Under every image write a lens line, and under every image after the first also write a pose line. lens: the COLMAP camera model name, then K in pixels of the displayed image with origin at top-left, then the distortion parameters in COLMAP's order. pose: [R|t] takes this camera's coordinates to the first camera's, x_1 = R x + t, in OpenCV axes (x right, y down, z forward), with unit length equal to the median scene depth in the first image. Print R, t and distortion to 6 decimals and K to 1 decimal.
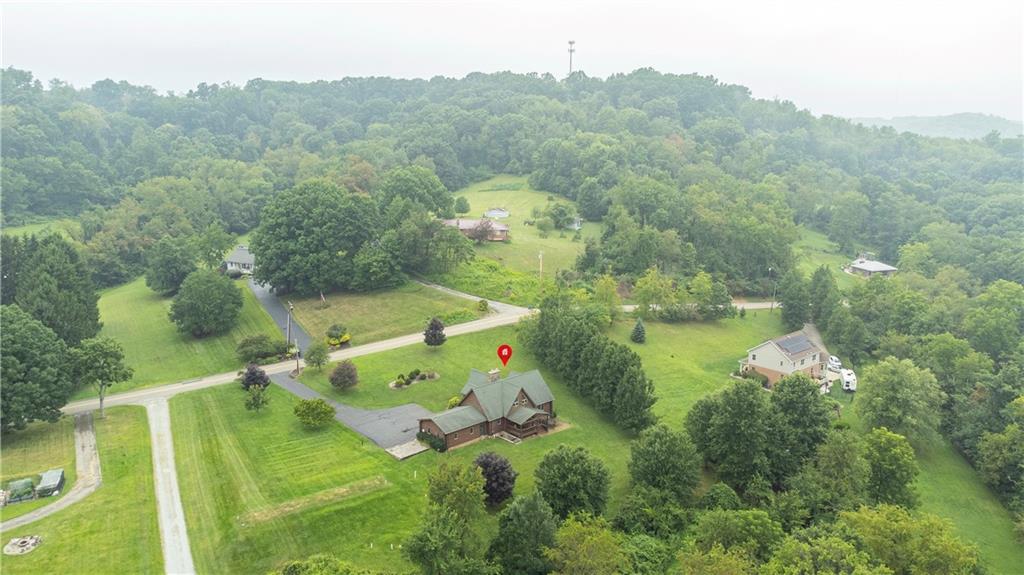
lens RADIAL K [[760.1, 0, 512.0], [0, 760.1, 287.2], [0, 0, 1]] dist [0.038793, 0.030896]
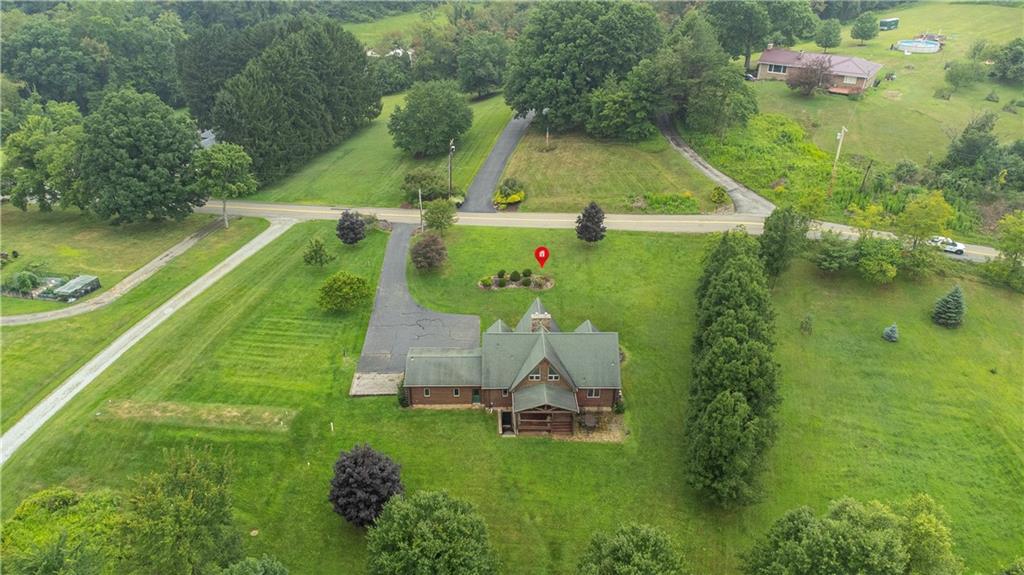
lens RADIAL K [[760.1, 0, 511.0], [0, 760.1, 289.1], [0, 0, 1]] dist [0.038793, 0.030896]
pose [[0.758875, 0.303566, -0.576157, 0.268674], [-0.143773, 0.940978, 0.306415, -0.088172], [0.635168, -0.149695, 0.757729, 0.405600]]
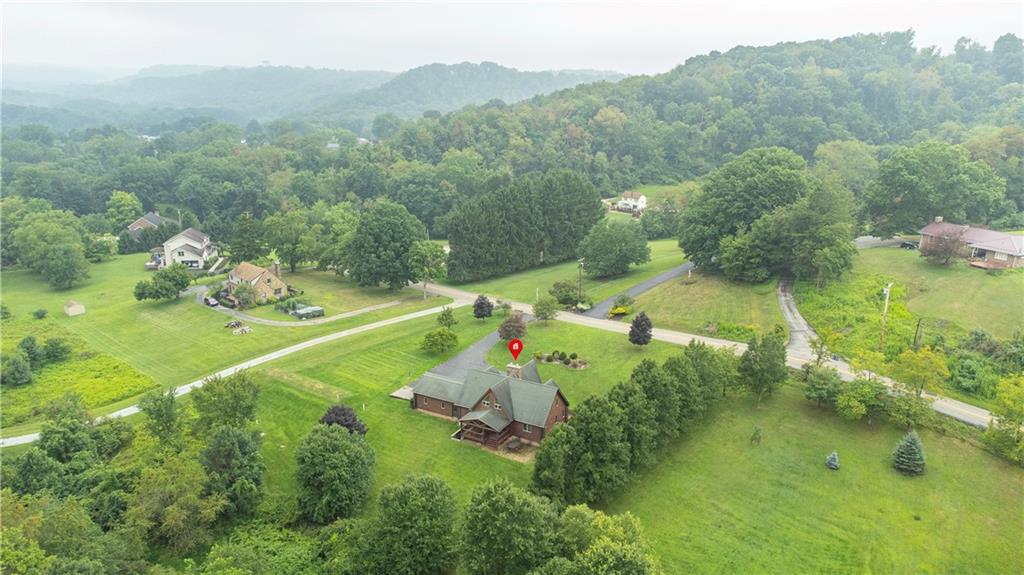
lens RADIAL K [[760.1, 0, 510.8], [0, 760.1, 290.8], [0, 0, 1]] dist [0.038793, 0.030896]
pose [[0.314973, 0.255641, -0.914024, 0.624107], [-0.209005, 0.958084, 0.195941, -0.118939], [0.925802, 0.129319, 0.355200, 0.553851]]
